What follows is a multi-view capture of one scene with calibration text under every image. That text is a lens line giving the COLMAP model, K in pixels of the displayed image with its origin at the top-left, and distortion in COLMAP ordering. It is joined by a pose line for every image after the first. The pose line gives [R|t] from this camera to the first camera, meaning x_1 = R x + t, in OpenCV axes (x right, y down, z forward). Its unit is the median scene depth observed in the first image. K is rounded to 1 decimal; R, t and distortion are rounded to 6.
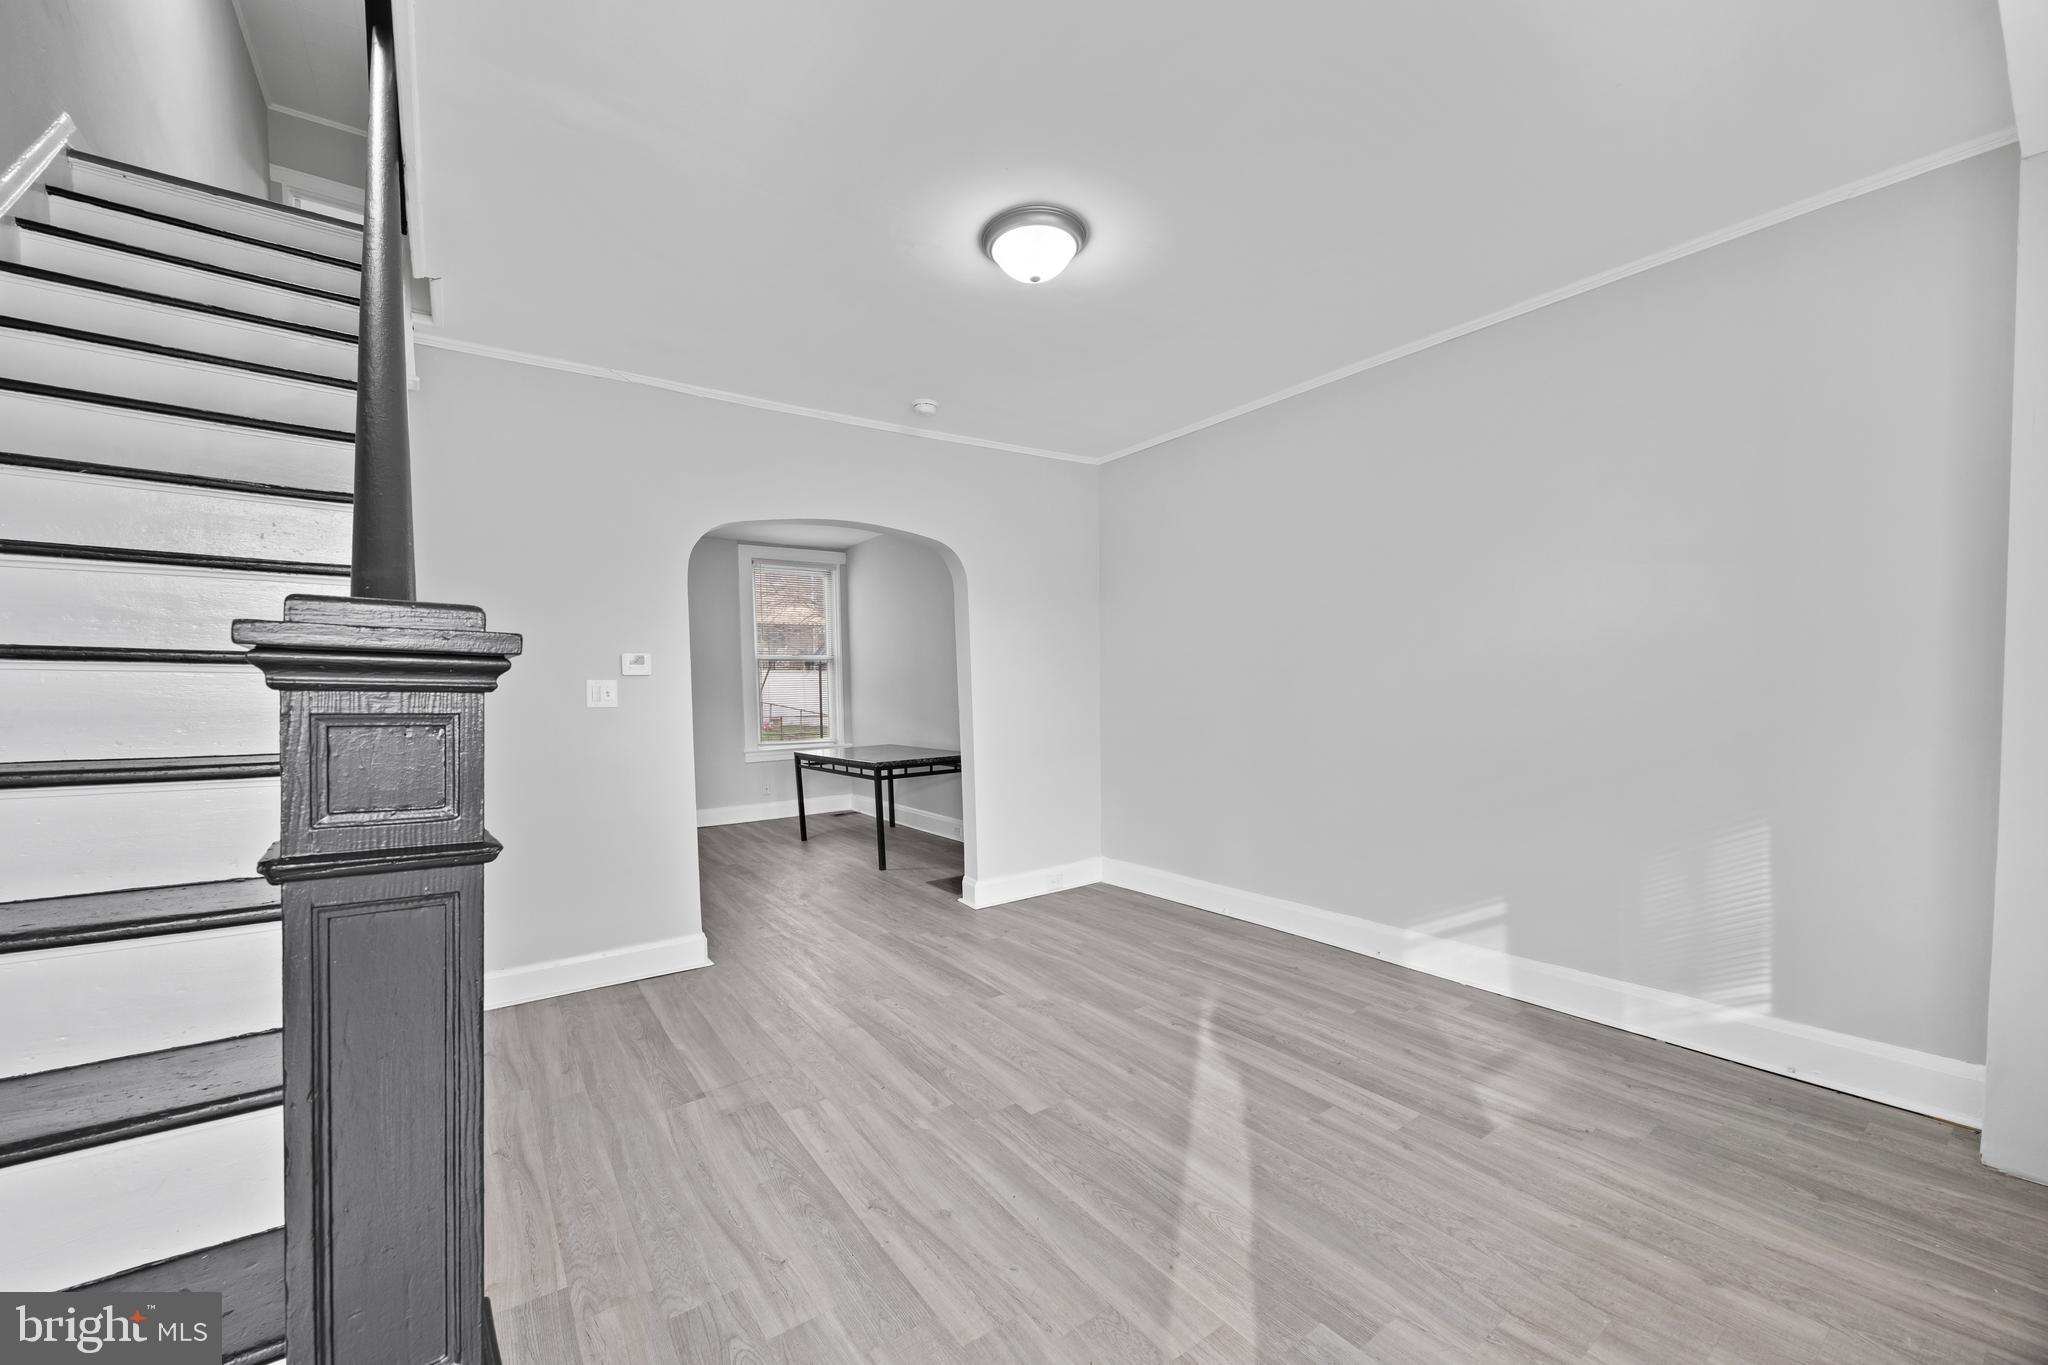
lens RADIAL K [[799.3, 0, 1003.6], [0, 799.3, 663.2], [0, 0, 1]] dist [-0.001138, -0.000025]
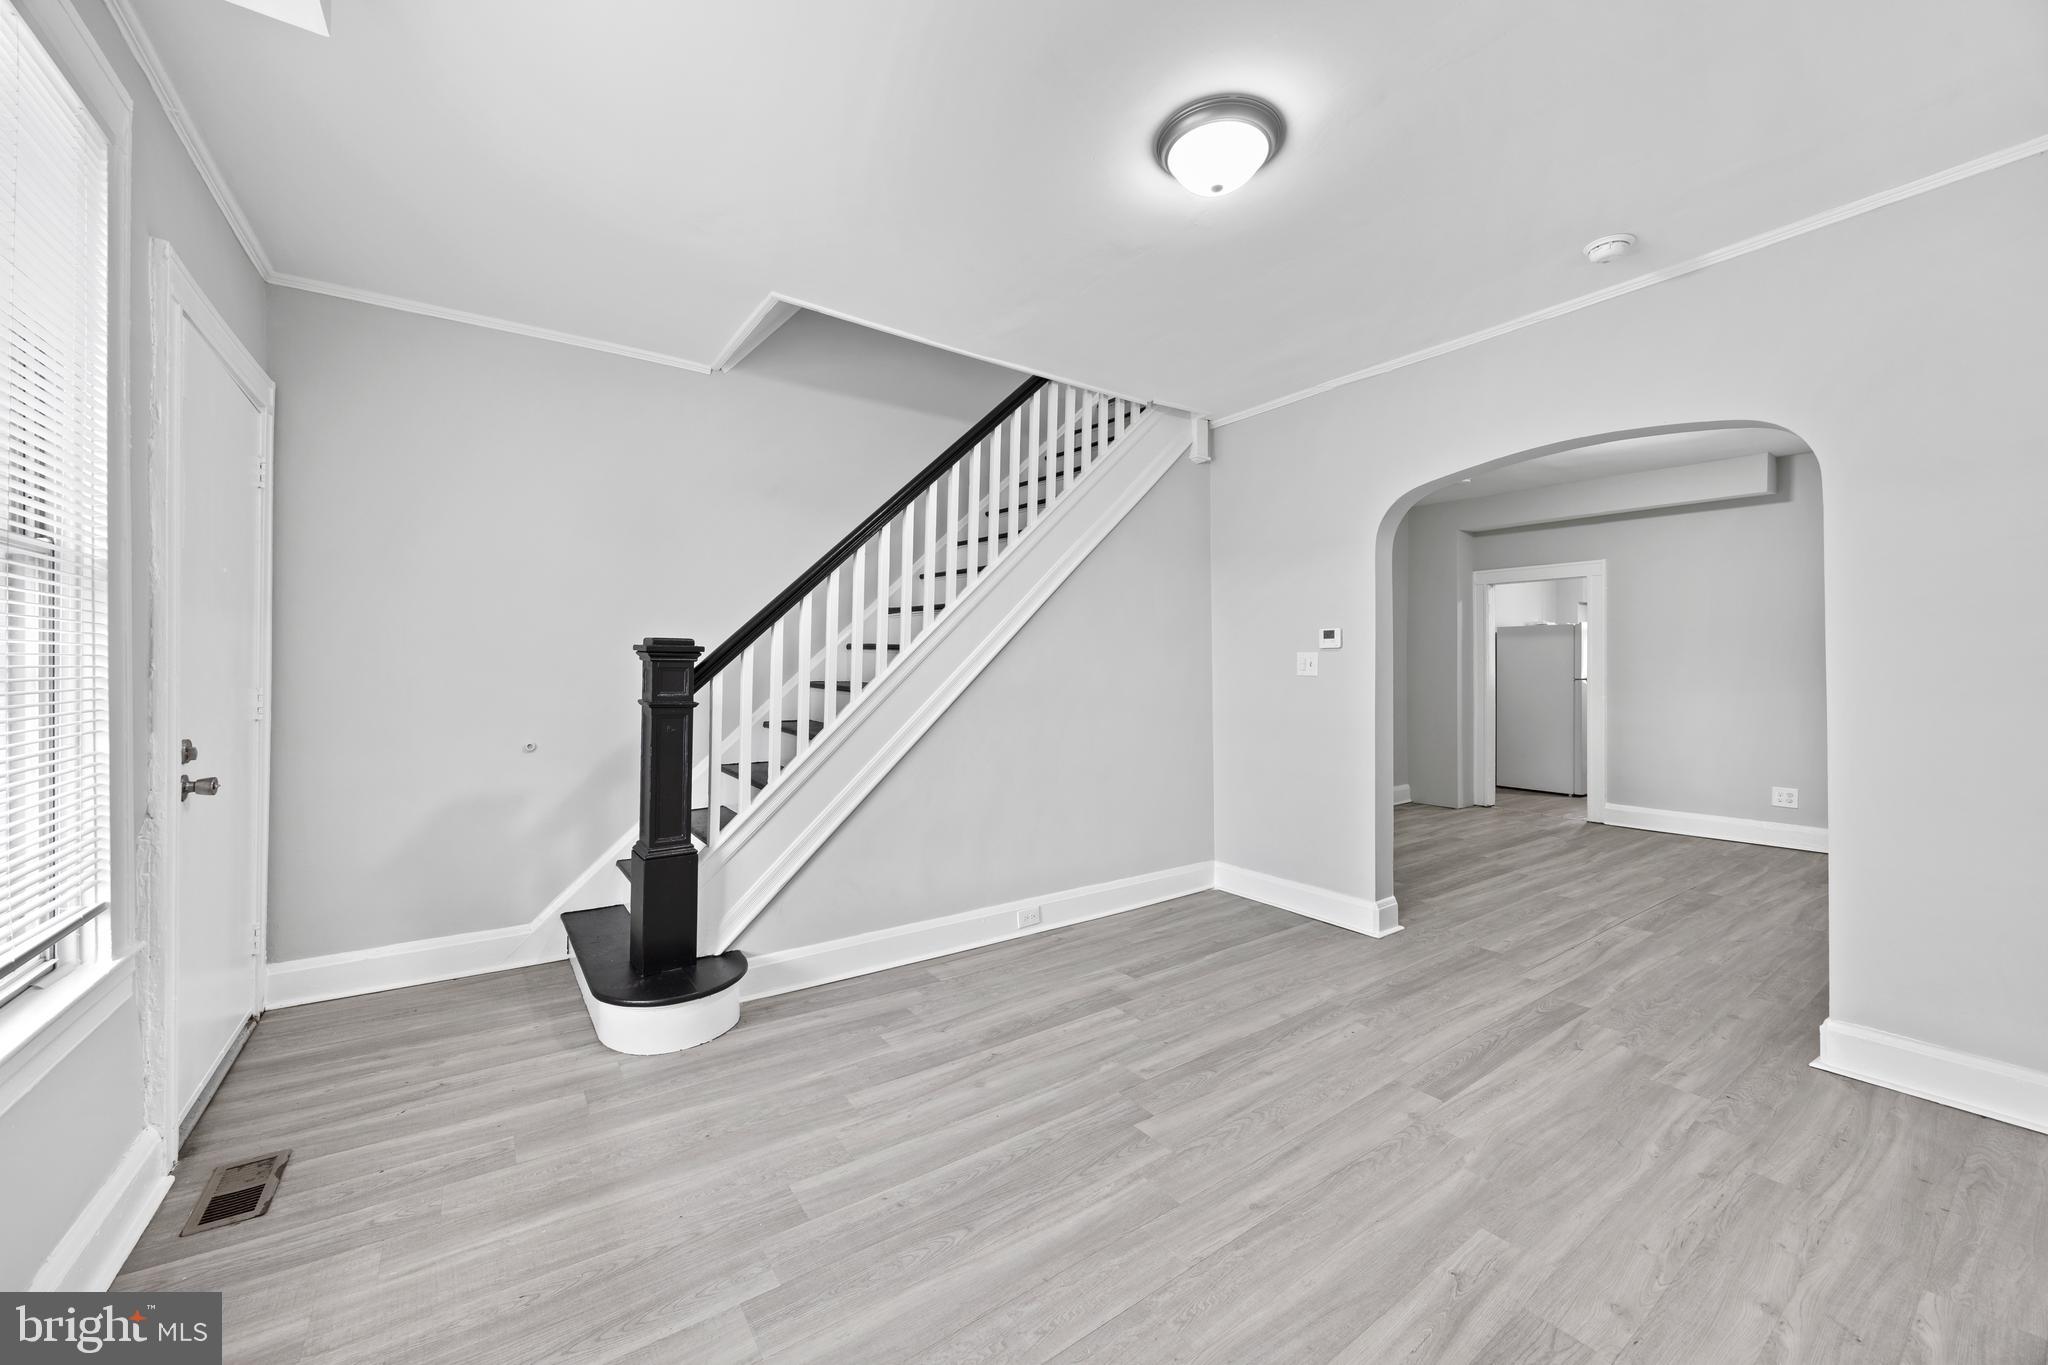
lens RADIAL K [[773.1, 0, 1032.6], [0, 773.1, 671.9], [0, 0, 1]] dist [-0.002175, 0.000212]
pose [[0.012456, 0.022984, -0.999658, 0.817127], [0.031085, 0.999244, 0.023362, 0.013881], [0.999439, -0.031366, 0.011732, 0.793407]]
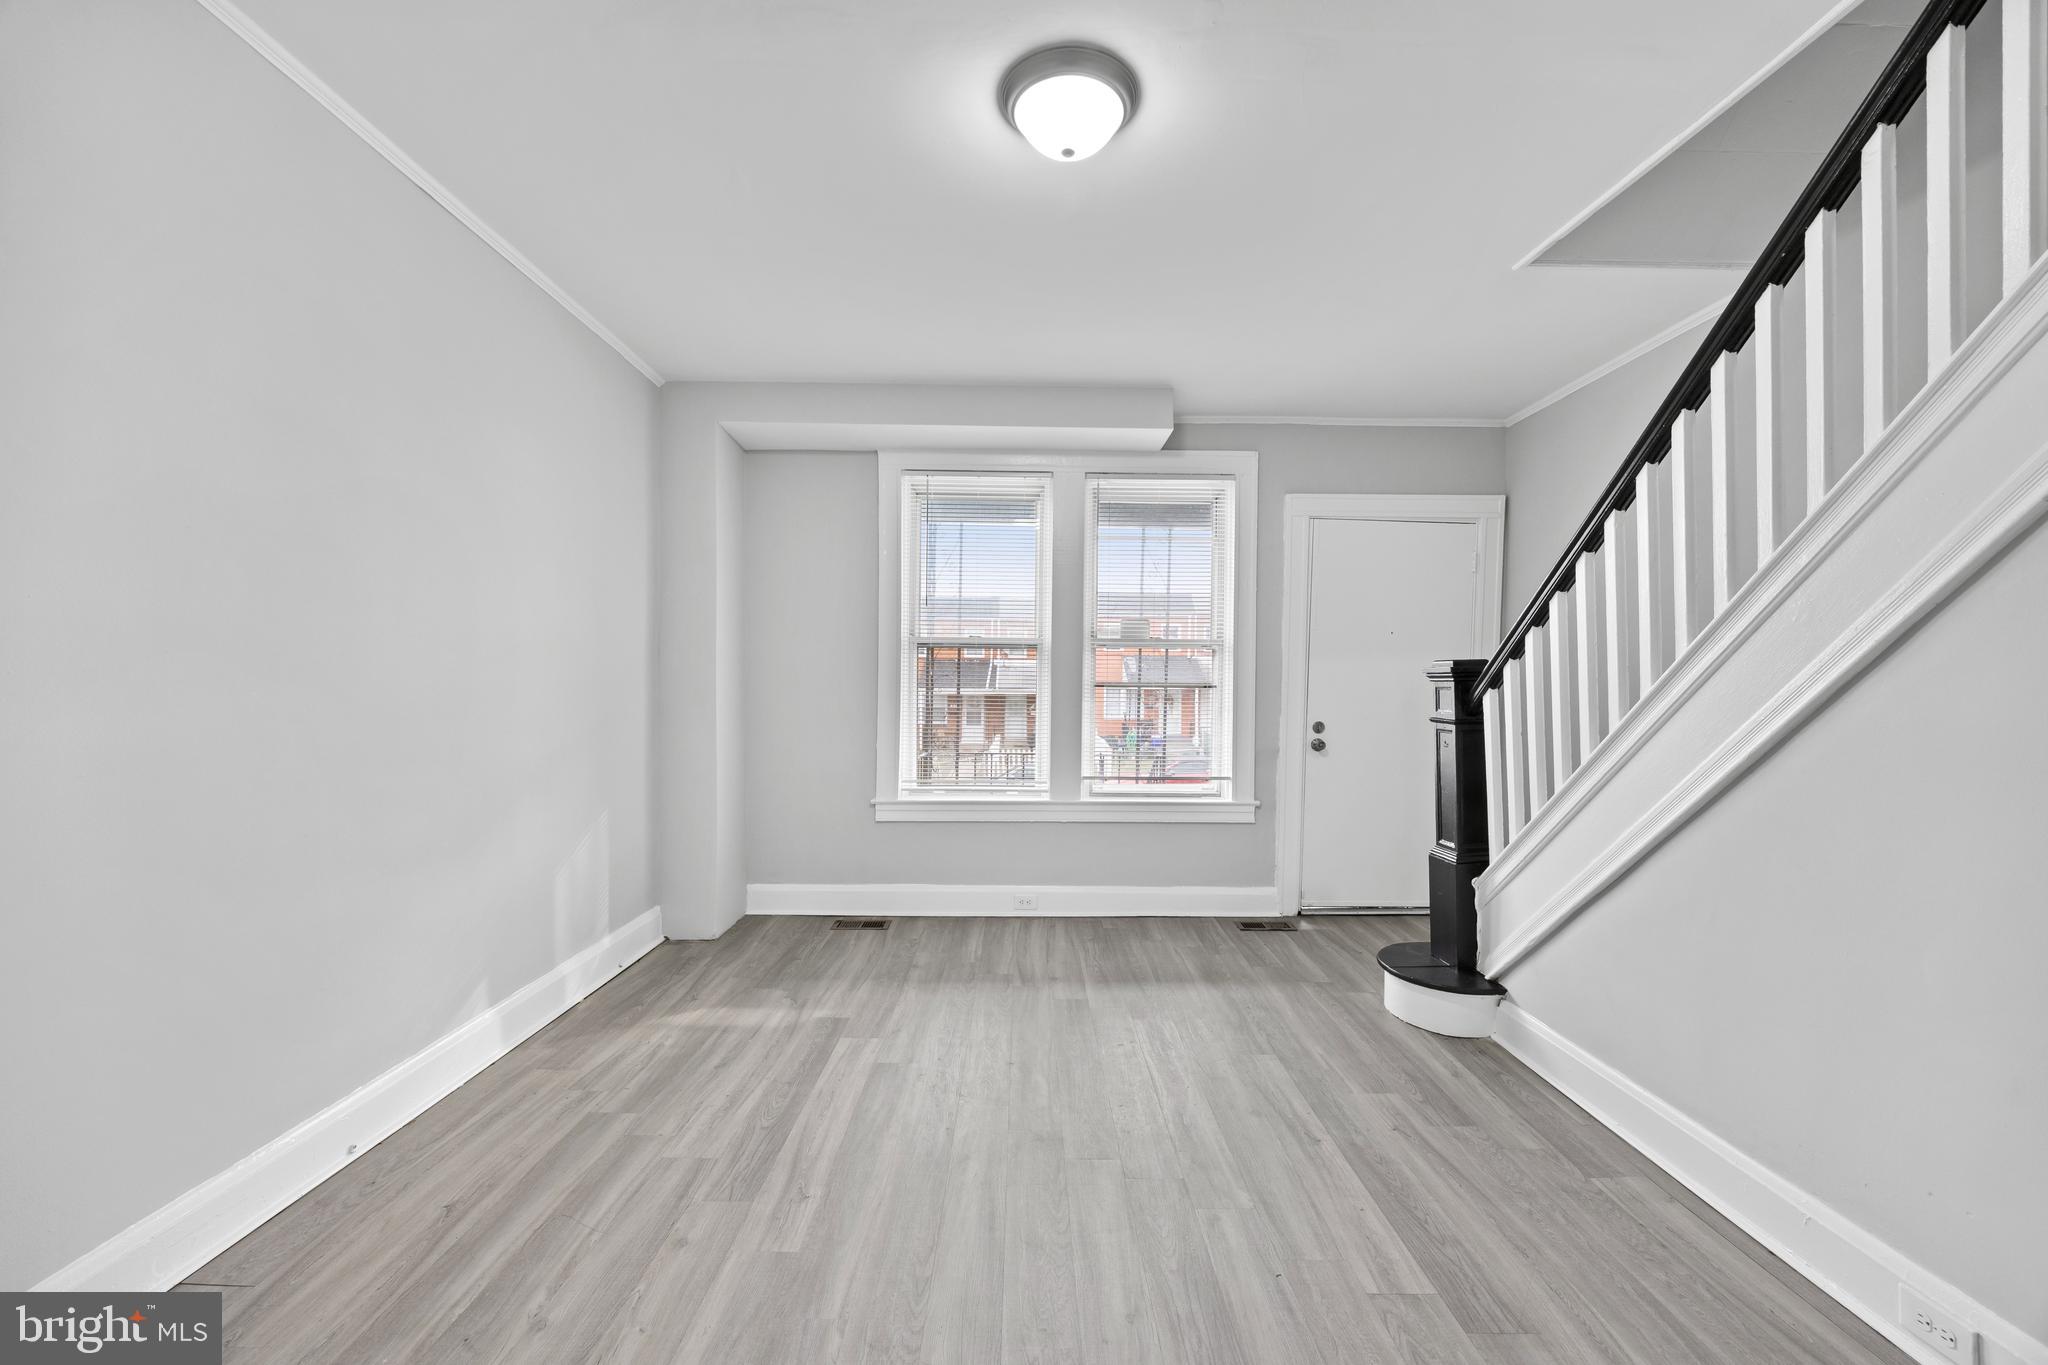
lens RADIAL K [[788.7, 0, 1033.4], [0, 788.7, 683.8], [0, 0, 1]] dist [0.000168, 0.000058]
pose [[-0.832870, 0.013353, 0.553307, -0.337395], [-0.008588, 0.999277, -0.037044, 0.061519], [-0.553401, -0.035604, -0.832153, 1.609240]]
